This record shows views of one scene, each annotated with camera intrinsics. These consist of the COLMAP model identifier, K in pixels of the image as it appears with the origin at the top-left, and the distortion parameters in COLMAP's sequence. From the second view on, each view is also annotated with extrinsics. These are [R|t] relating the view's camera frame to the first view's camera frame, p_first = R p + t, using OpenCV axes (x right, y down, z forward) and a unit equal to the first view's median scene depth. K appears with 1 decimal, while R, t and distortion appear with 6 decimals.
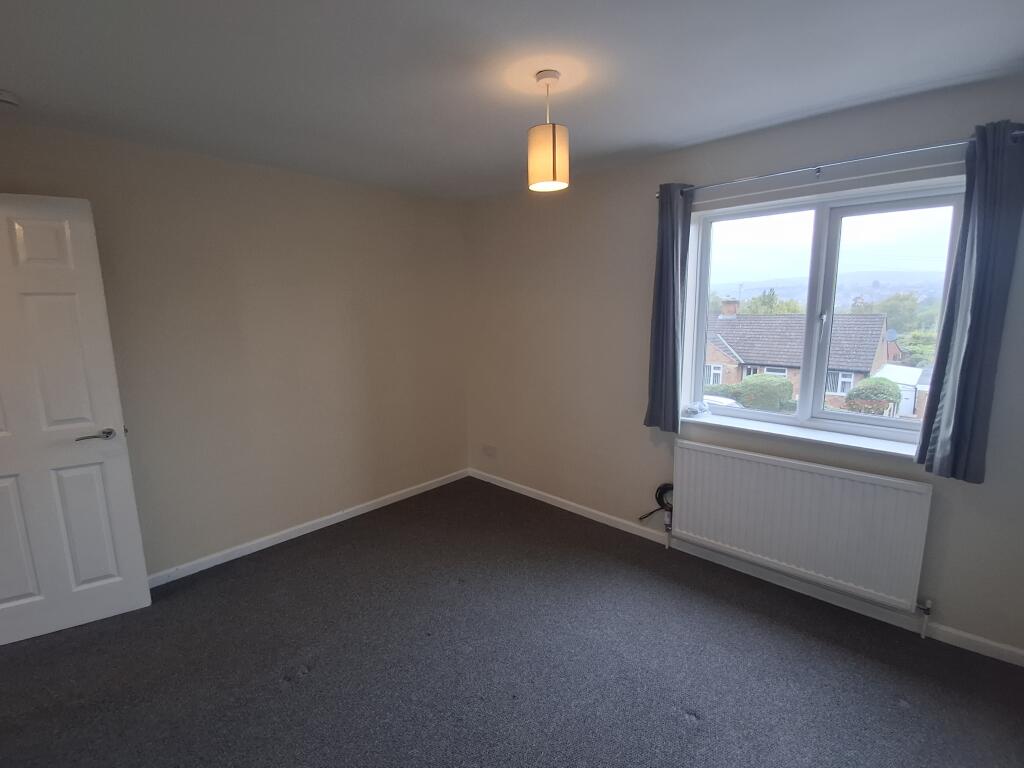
lens RADIAL K [[479.7, 0, 493.0], [0, 479.7, 383.5], [0, 0, 1]] dist [-0.000084, -0.000001]
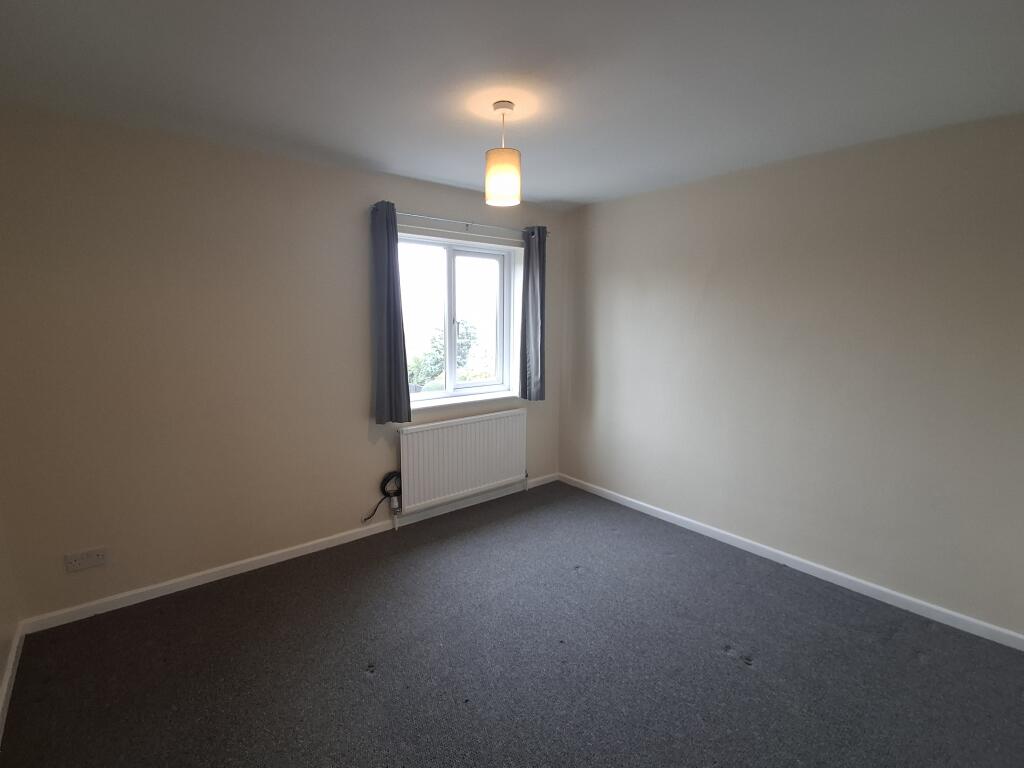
lens RADIAL K [[479.7, 0, 493.0], [0, 479.7, 383.5], [0, 0, 1]] dist [-0.000084, -0.000001]
pose [[0.112411, -0.130890, 0.985003, -0.771820], [0.148375, 0.982384, 0.113609, -0.095799], [-0.982521, 0.133379, 0.129852, 0.688202]]
